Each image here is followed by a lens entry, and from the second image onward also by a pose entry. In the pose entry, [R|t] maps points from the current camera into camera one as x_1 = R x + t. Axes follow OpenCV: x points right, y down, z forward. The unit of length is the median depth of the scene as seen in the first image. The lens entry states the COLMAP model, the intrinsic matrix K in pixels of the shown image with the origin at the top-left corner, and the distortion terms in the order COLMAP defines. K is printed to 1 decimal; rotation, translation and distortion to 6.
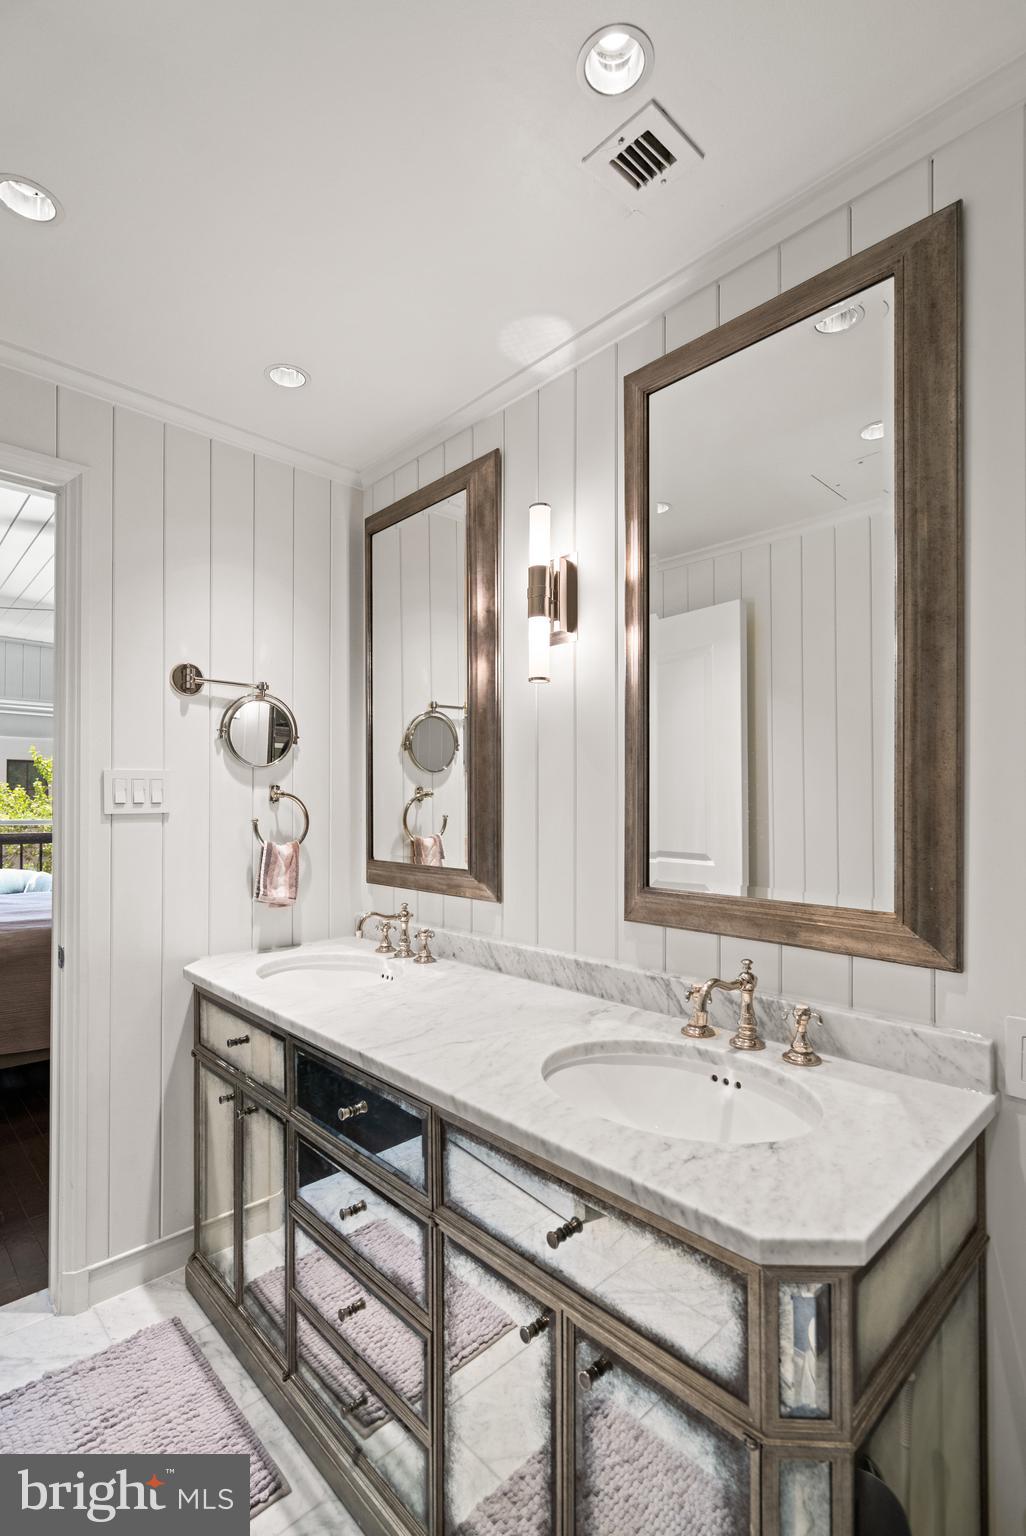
lens RADIAL K [[700.8, 0, 514.5], [0, 700.8, 797.9], [0, 0, 1]] dist [-0.005822, 0.003232]
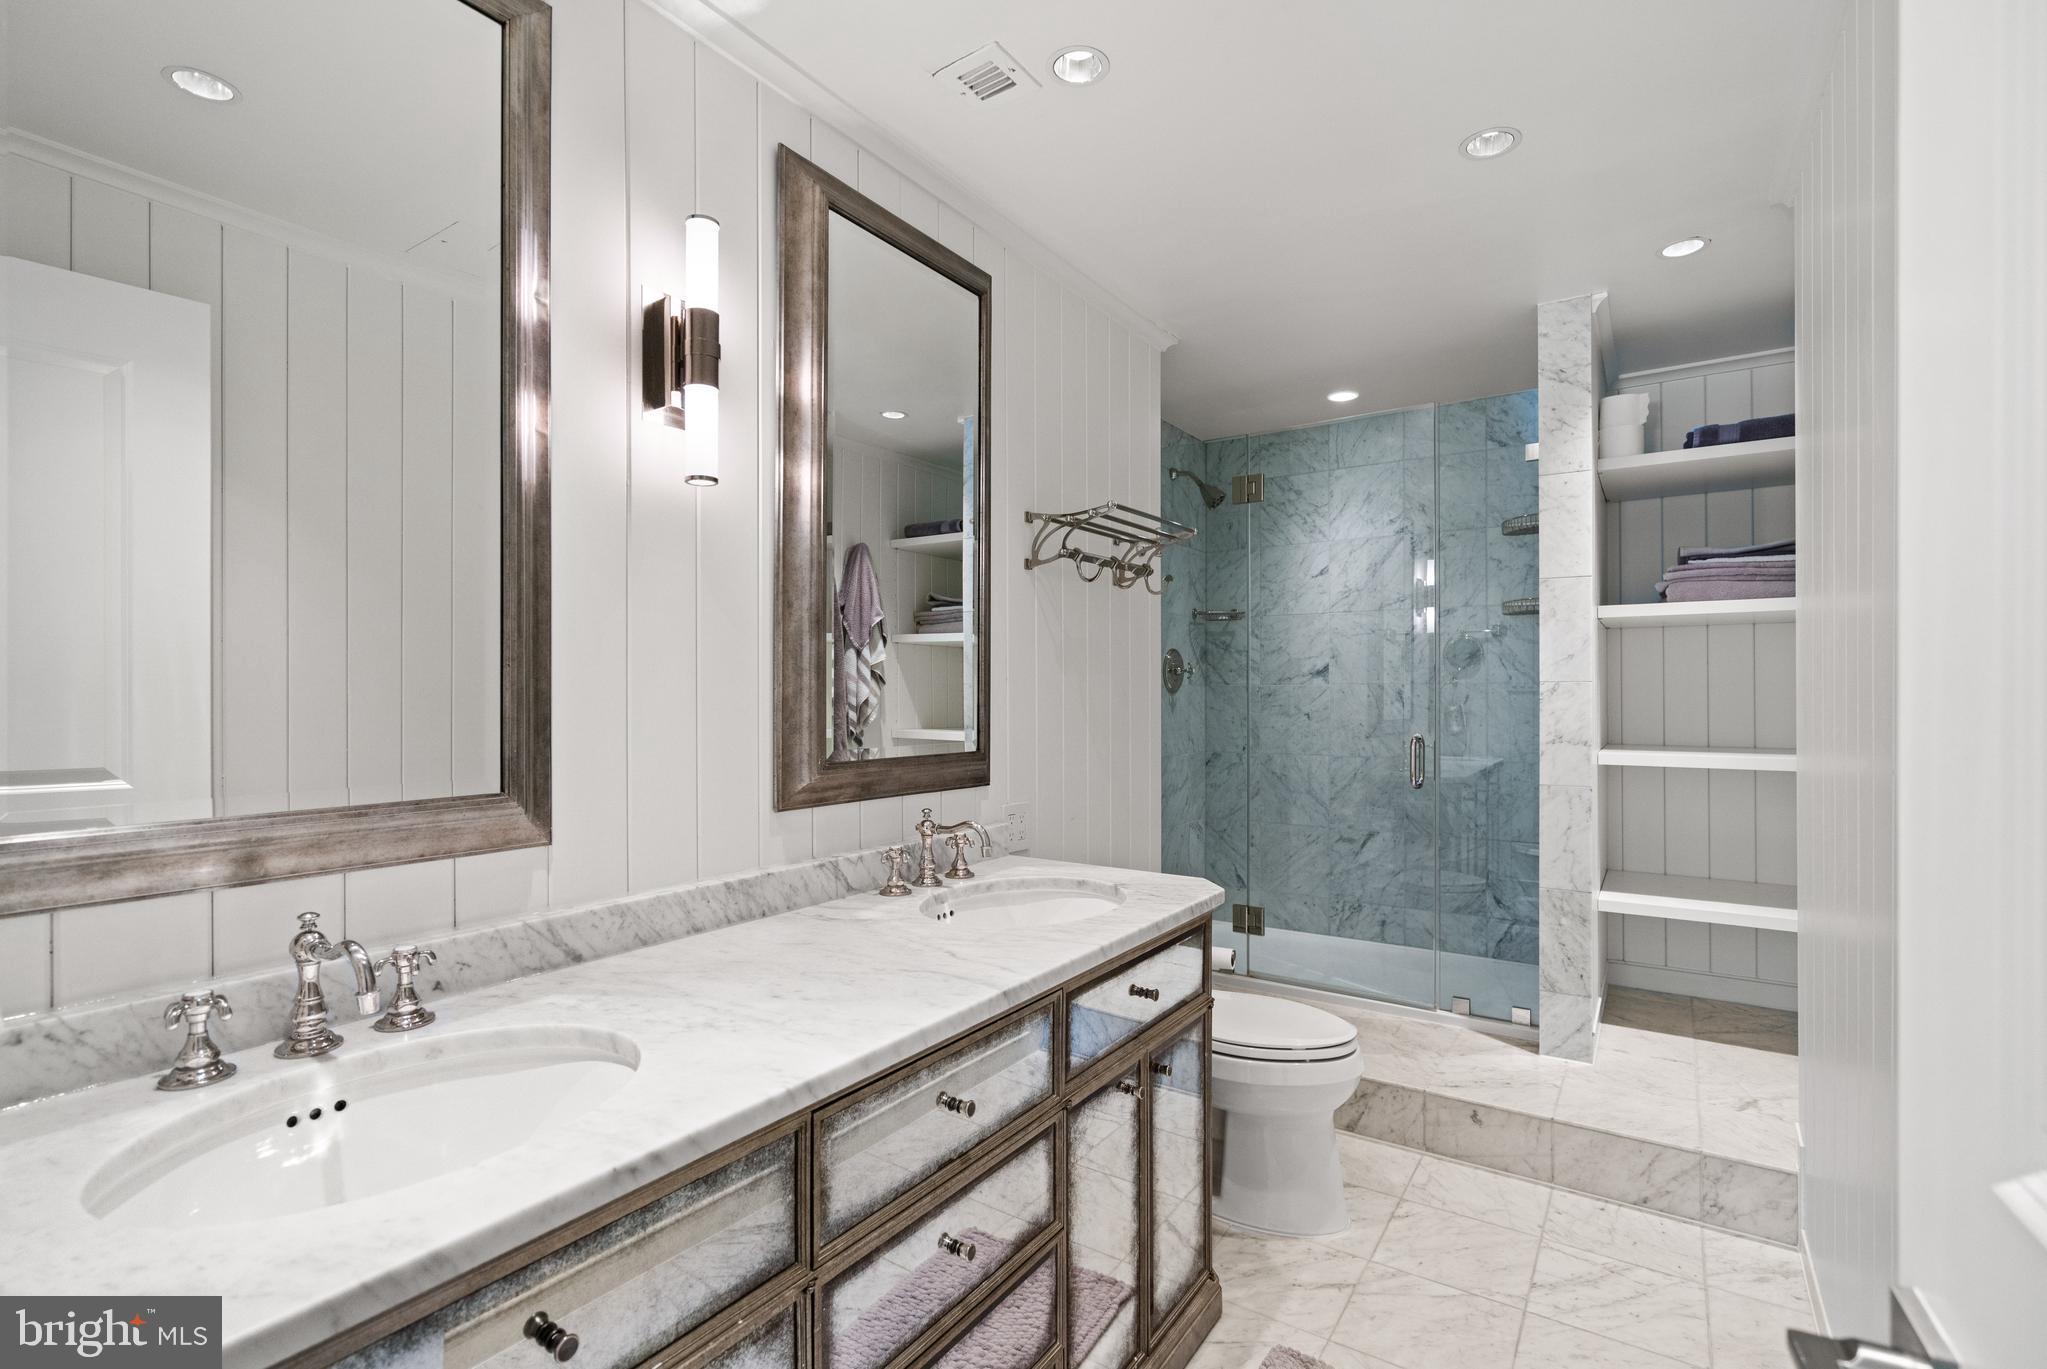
lens RADIAL K [[933.9, 0, 1027.9], [0, 933.9, 686.8], [0, 0, 1]] dist [-0.005822, 0.003232]
pose [[-0.222945, 0.009102, 0.974788, -1.035878], [-0.015544, 0.999796, -0.012891, 0.043652], [-0.974707, -0.018026, -0.222758, 1.037435]]
